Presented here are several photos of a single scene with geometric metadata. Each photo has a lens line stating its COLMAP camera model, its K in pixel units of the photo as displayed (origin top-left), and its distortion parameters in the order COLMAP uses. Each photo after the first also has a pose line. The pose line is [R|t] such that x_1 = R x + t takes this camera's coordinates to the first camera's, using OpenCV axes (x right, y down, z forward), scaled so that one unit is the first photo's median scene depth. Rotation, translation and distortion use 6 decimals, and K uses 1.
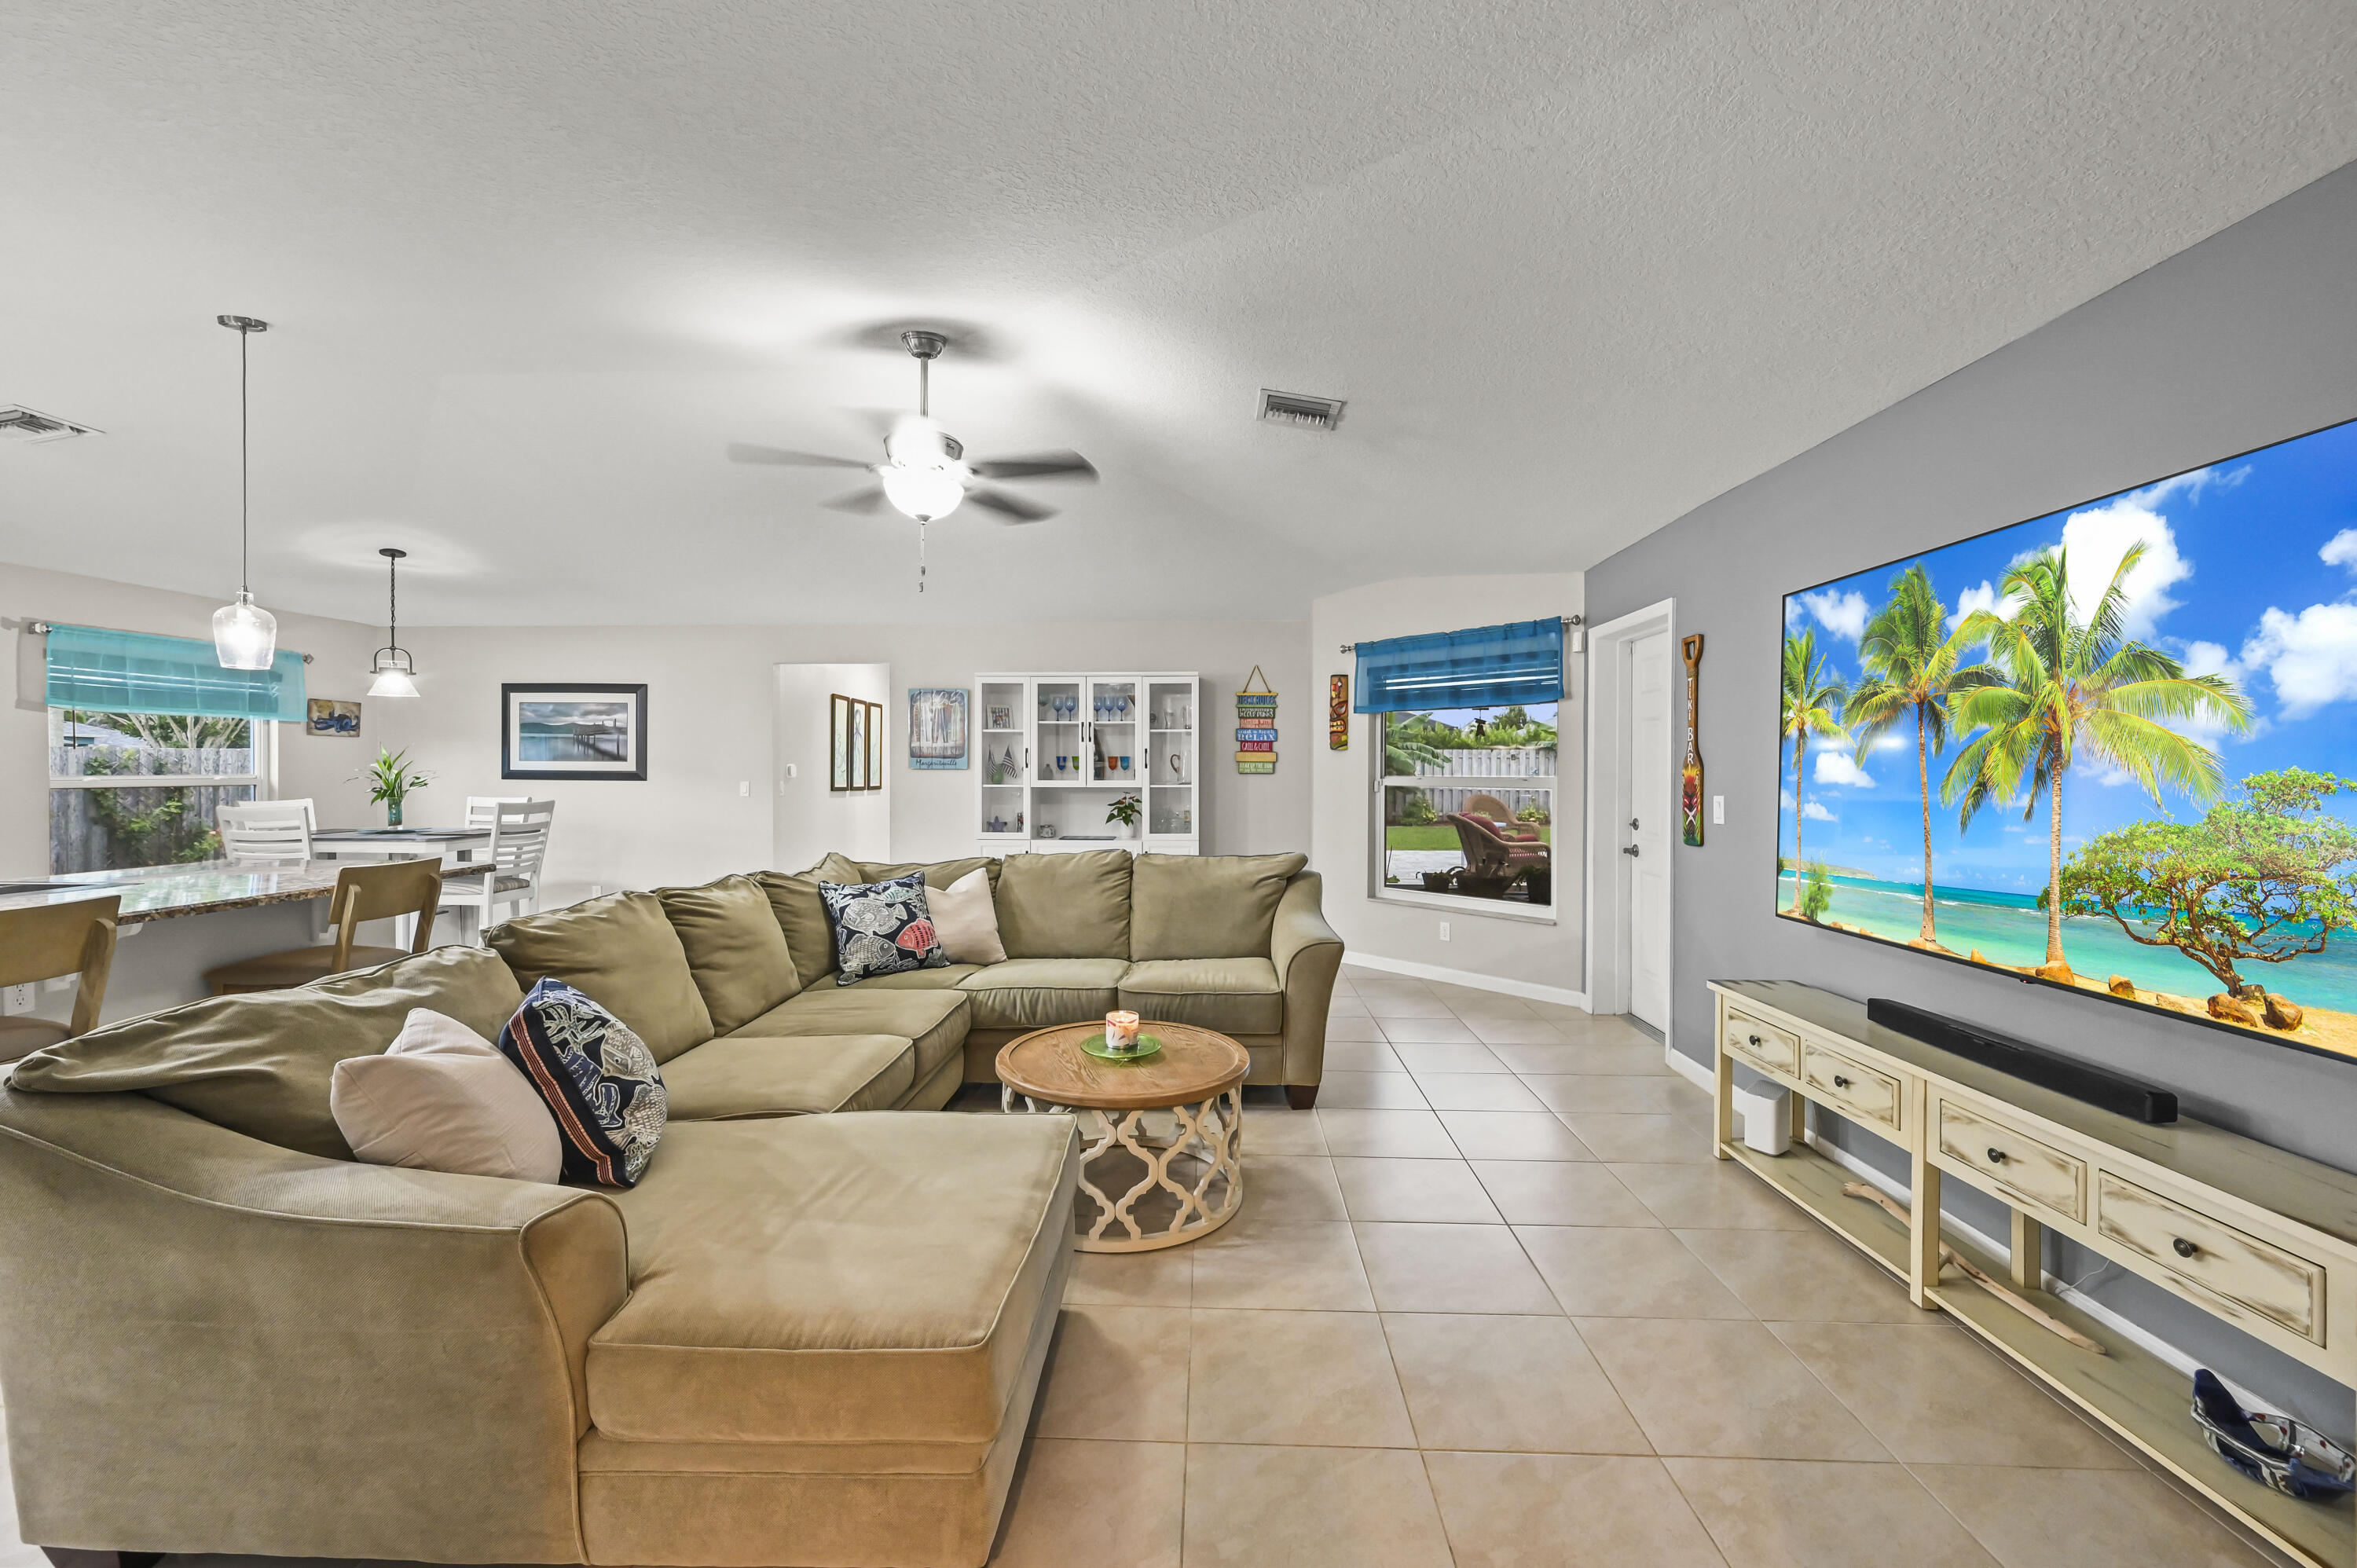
lens RADIAL K [[924.8, 0, 1179.8], [0, 924.8, 767.9], [0, 0, 1]] dist [-0.000347, -0.000045]
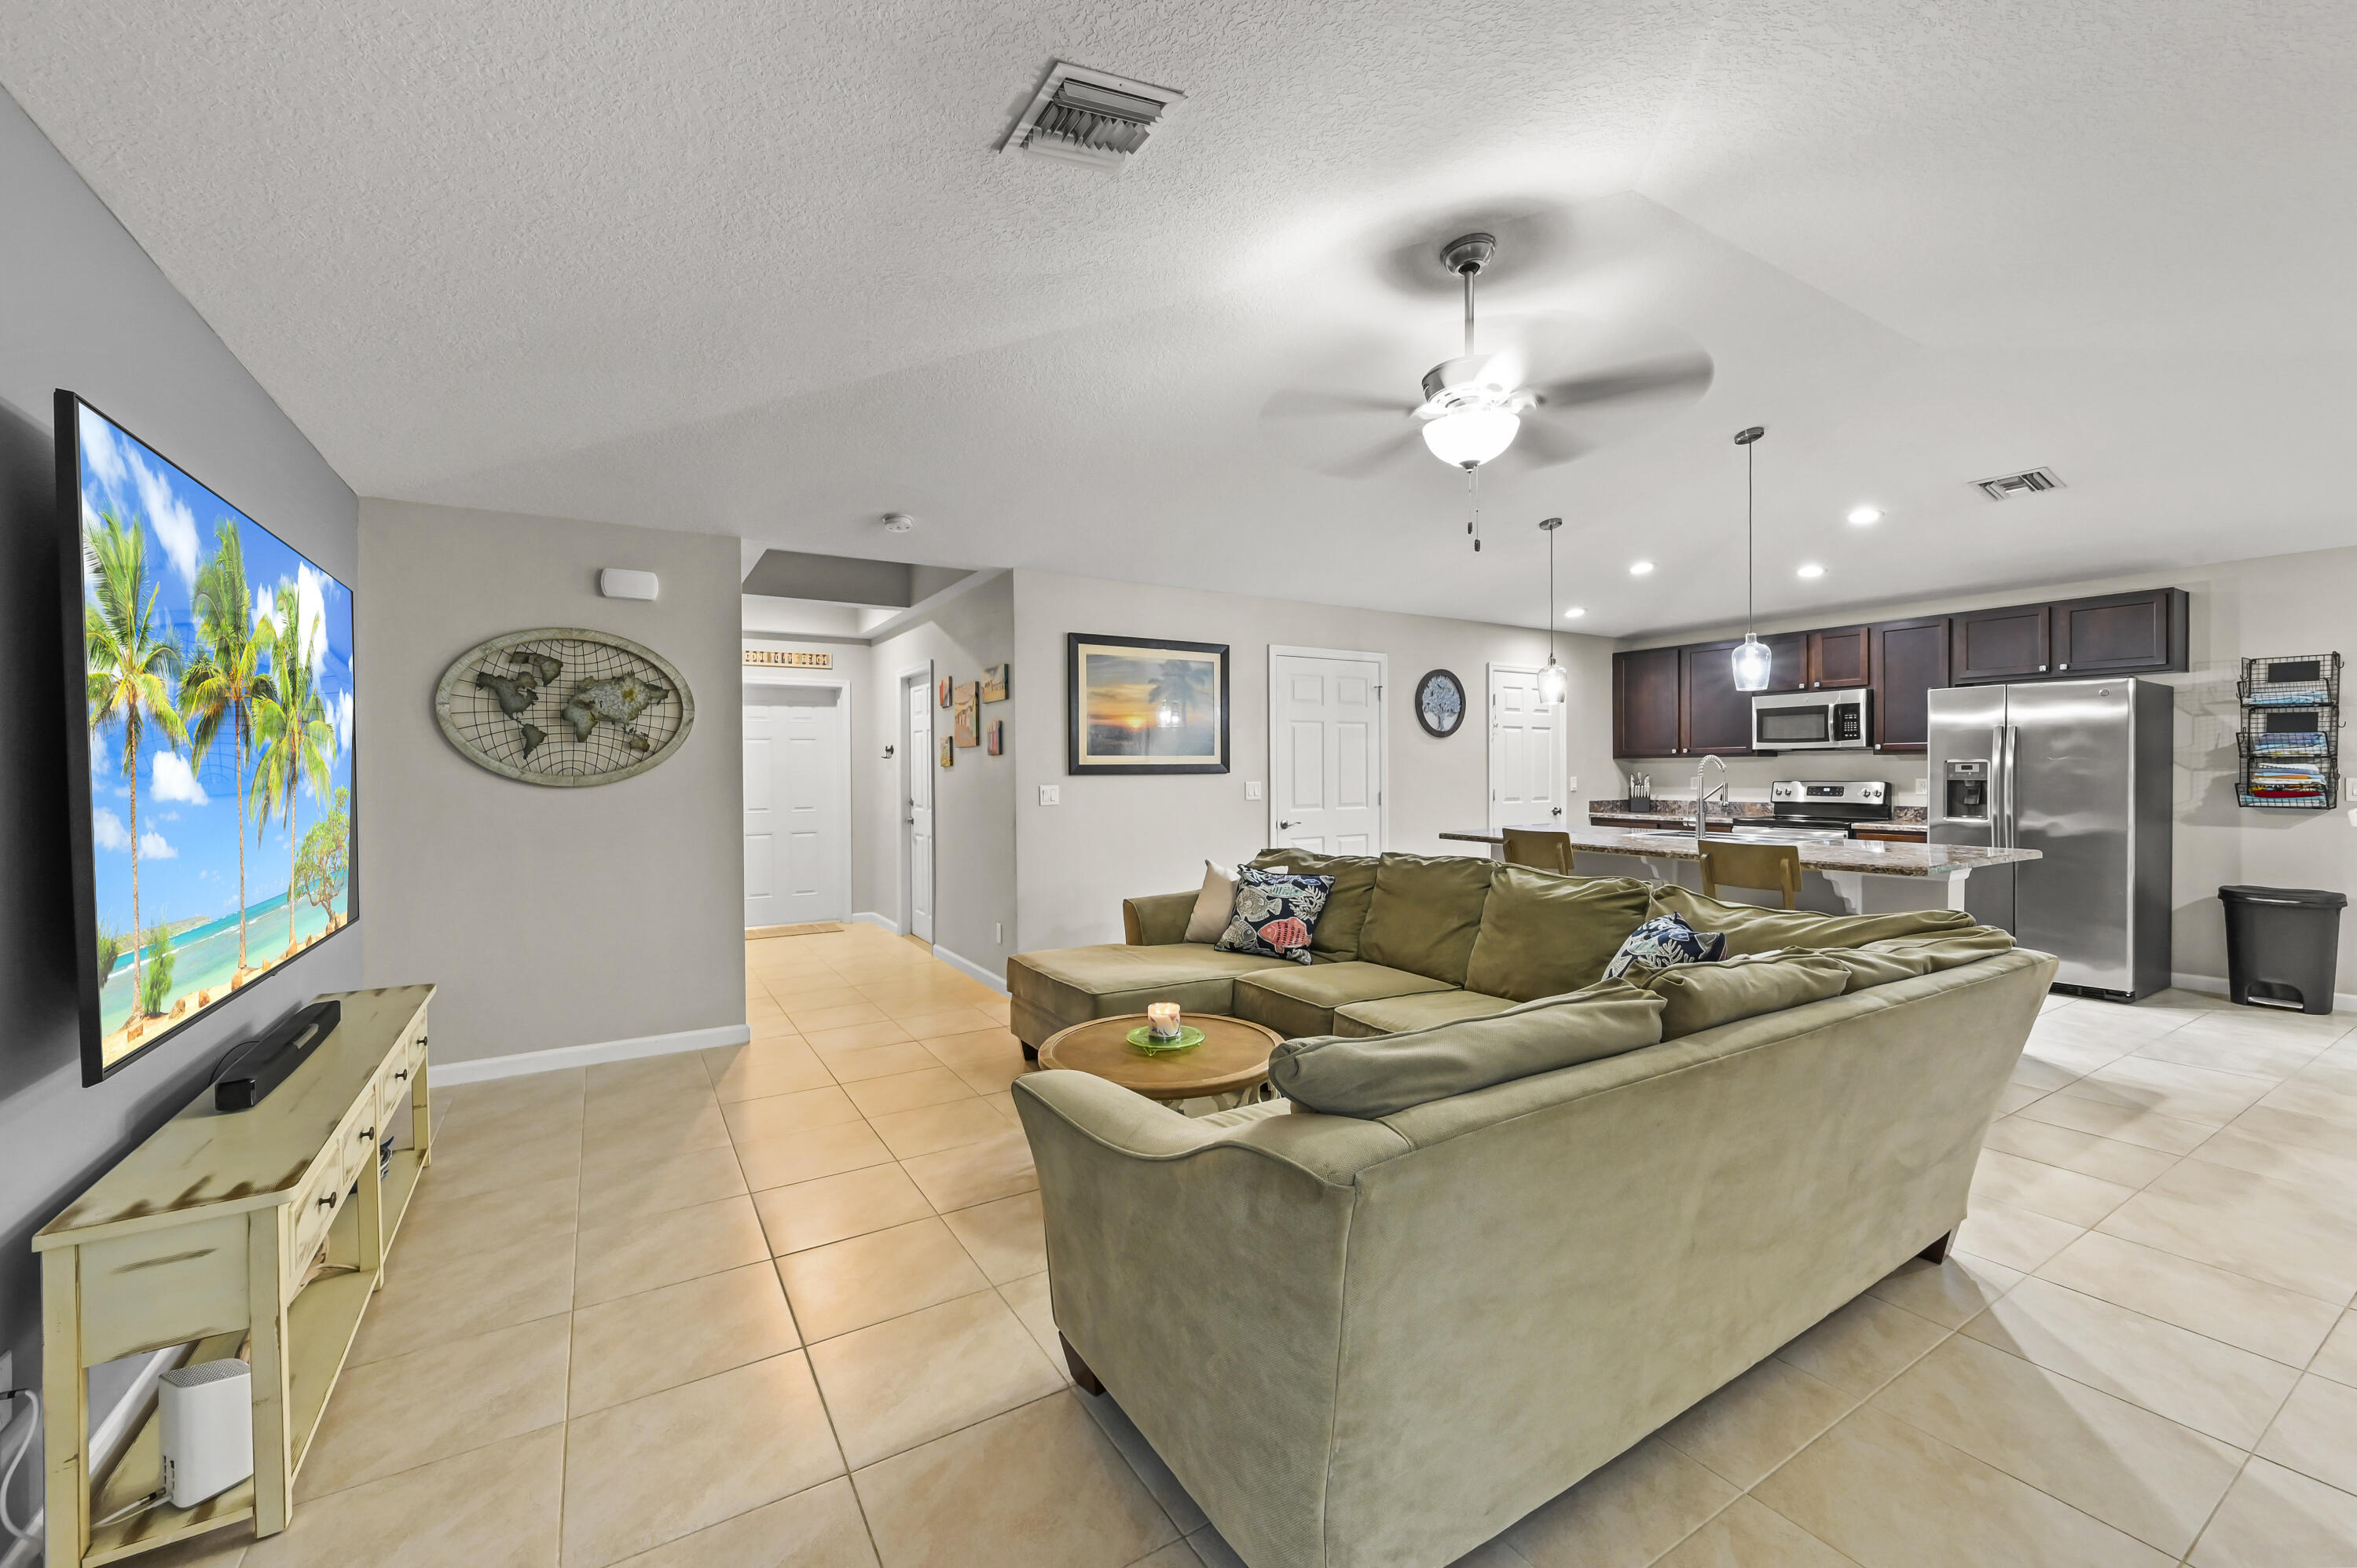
lens RADIAL K [[933.4, 0, 1179.3], [0, 933.4, 775.9], [0, 0, 1]] dist [0.000860, 0.000154]
pose [[-0.831971, 0.008412, -0.554755, 0.219791], [0.006327, 0.999964, 0.005674, 0.002678], [0.554783, 0.001211, -0.831994, 0.828663]]
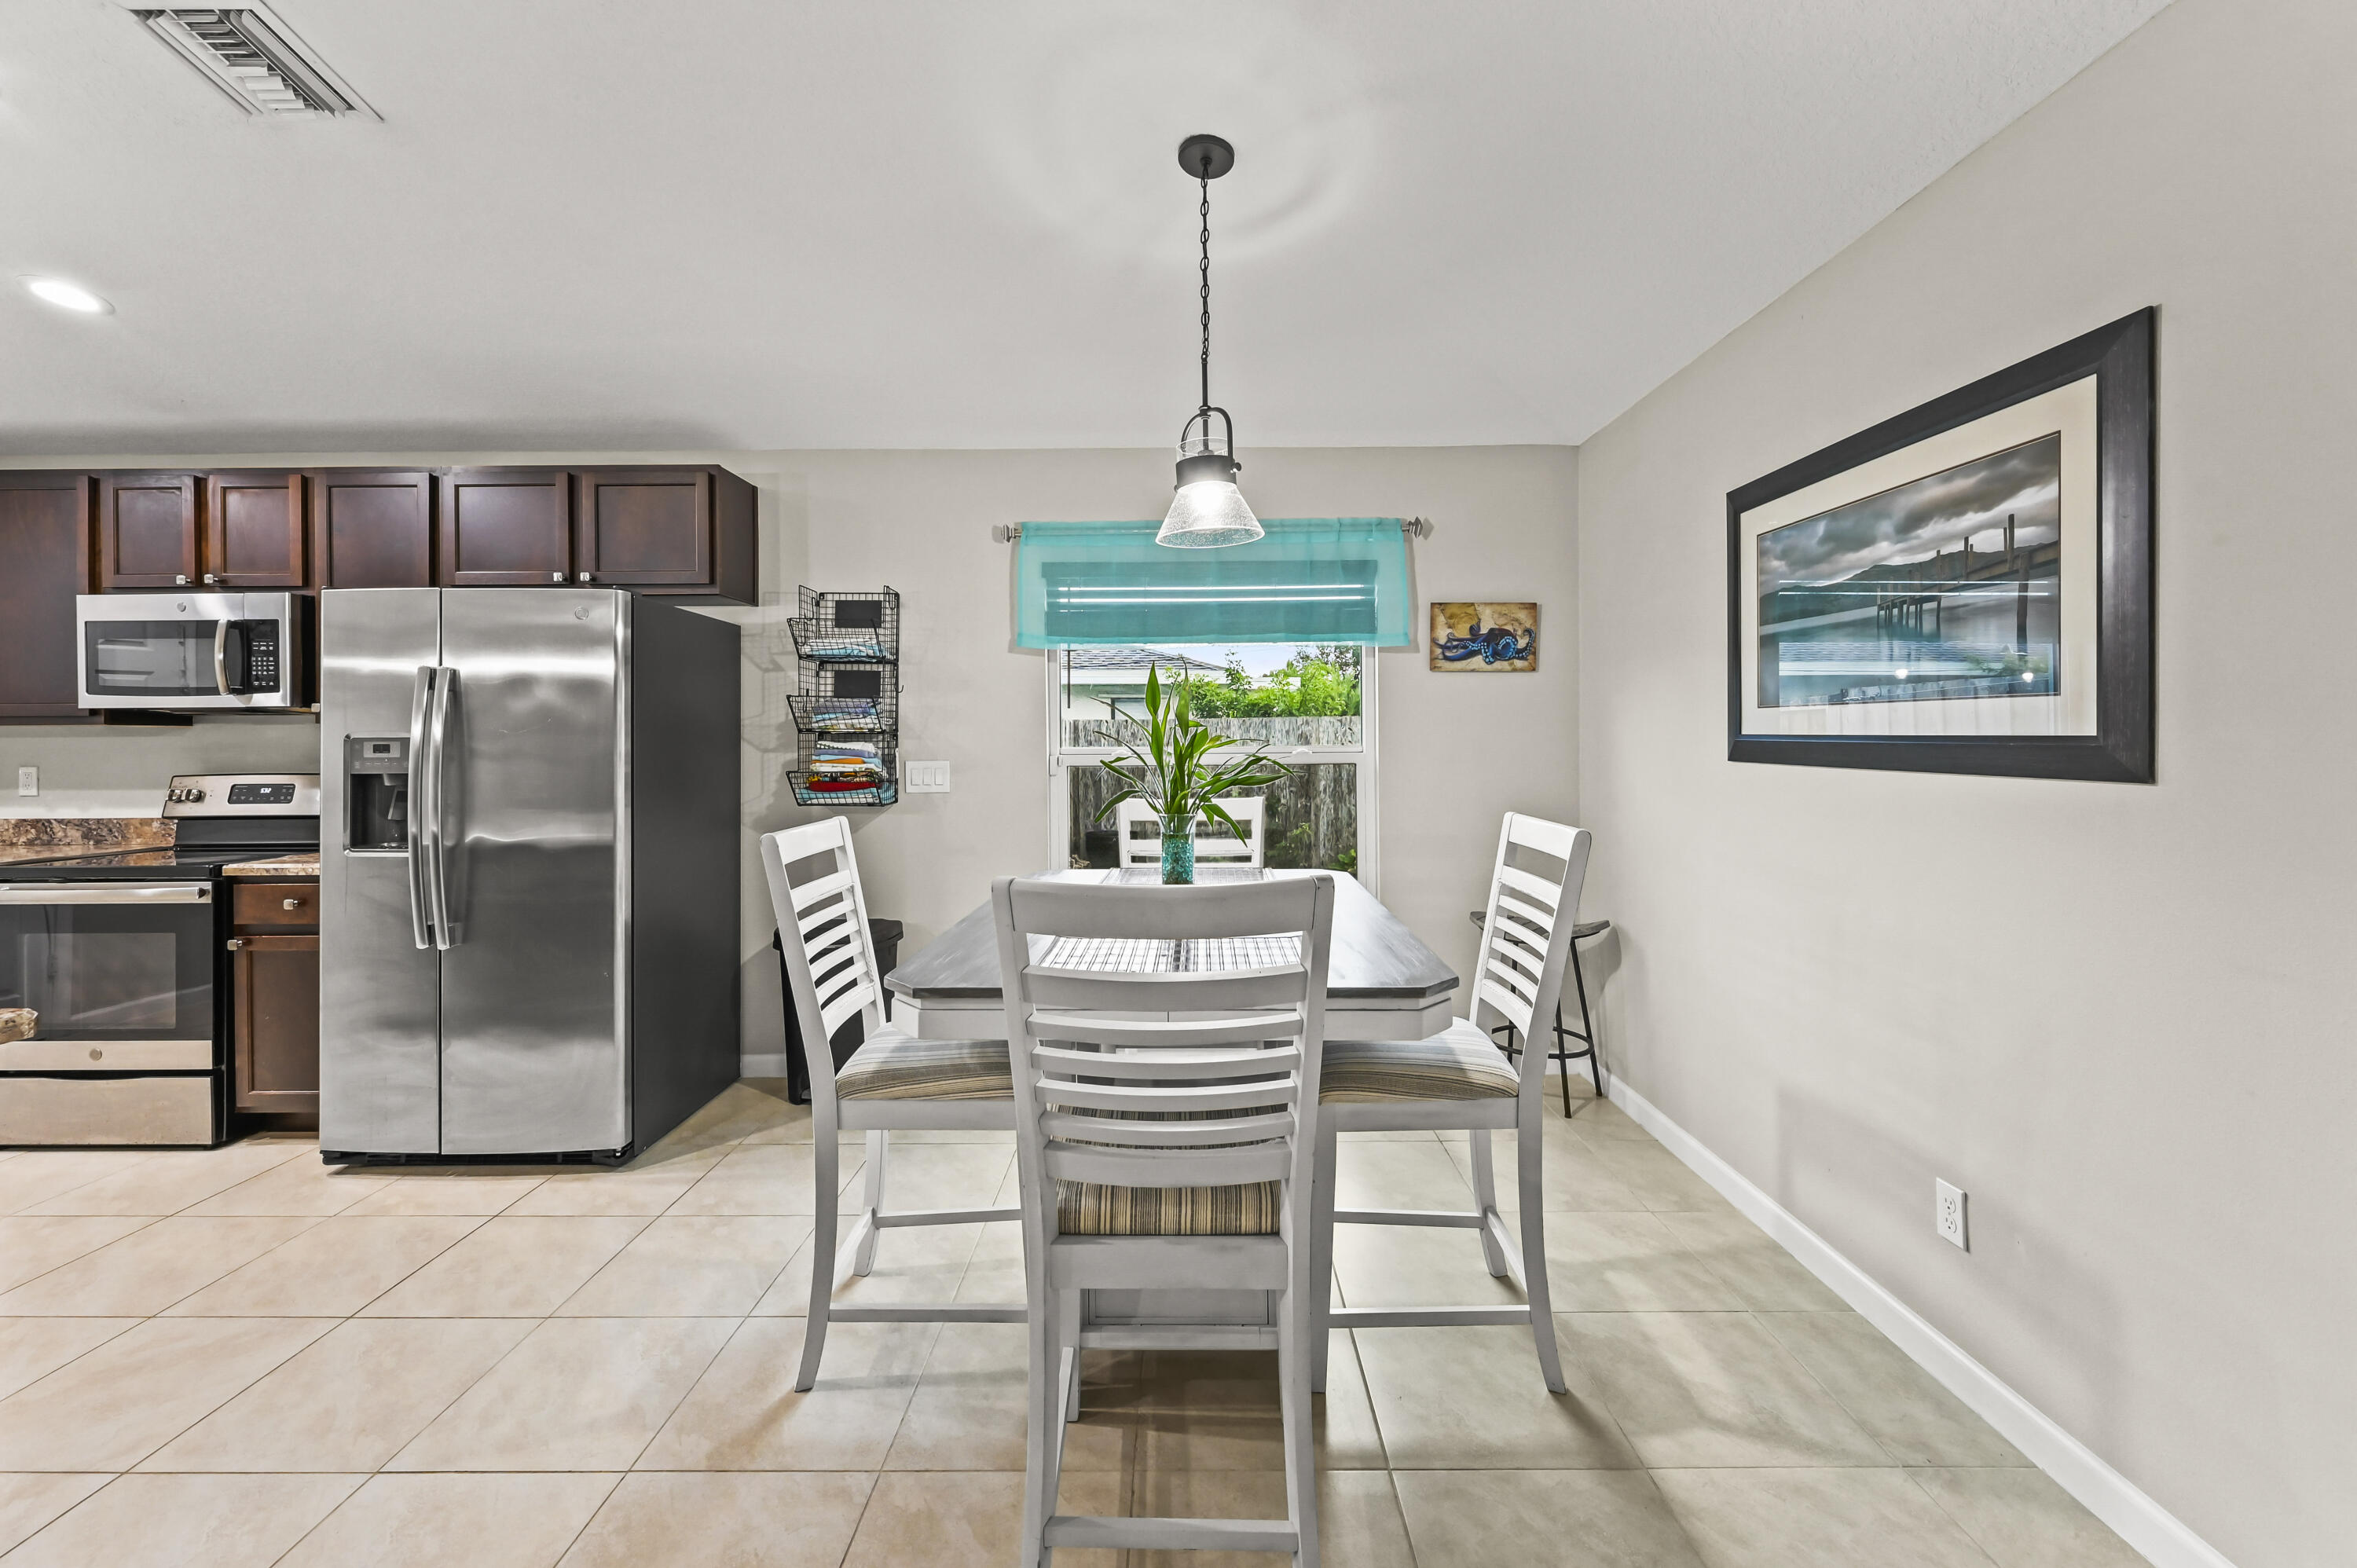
lens RADIAL K [[943.0, 0, 1179.0], [0, 943.0, 740.5], [0, 0, 1]] dist [-0.001033, 0.000048]
pose [[0.030416, -0.000164, -0.999537, -0.420443], [0.006521, 0.999979, 0.000034, 0.003140], [0.999516, -0.006519, 0.030417, 0.869653]]
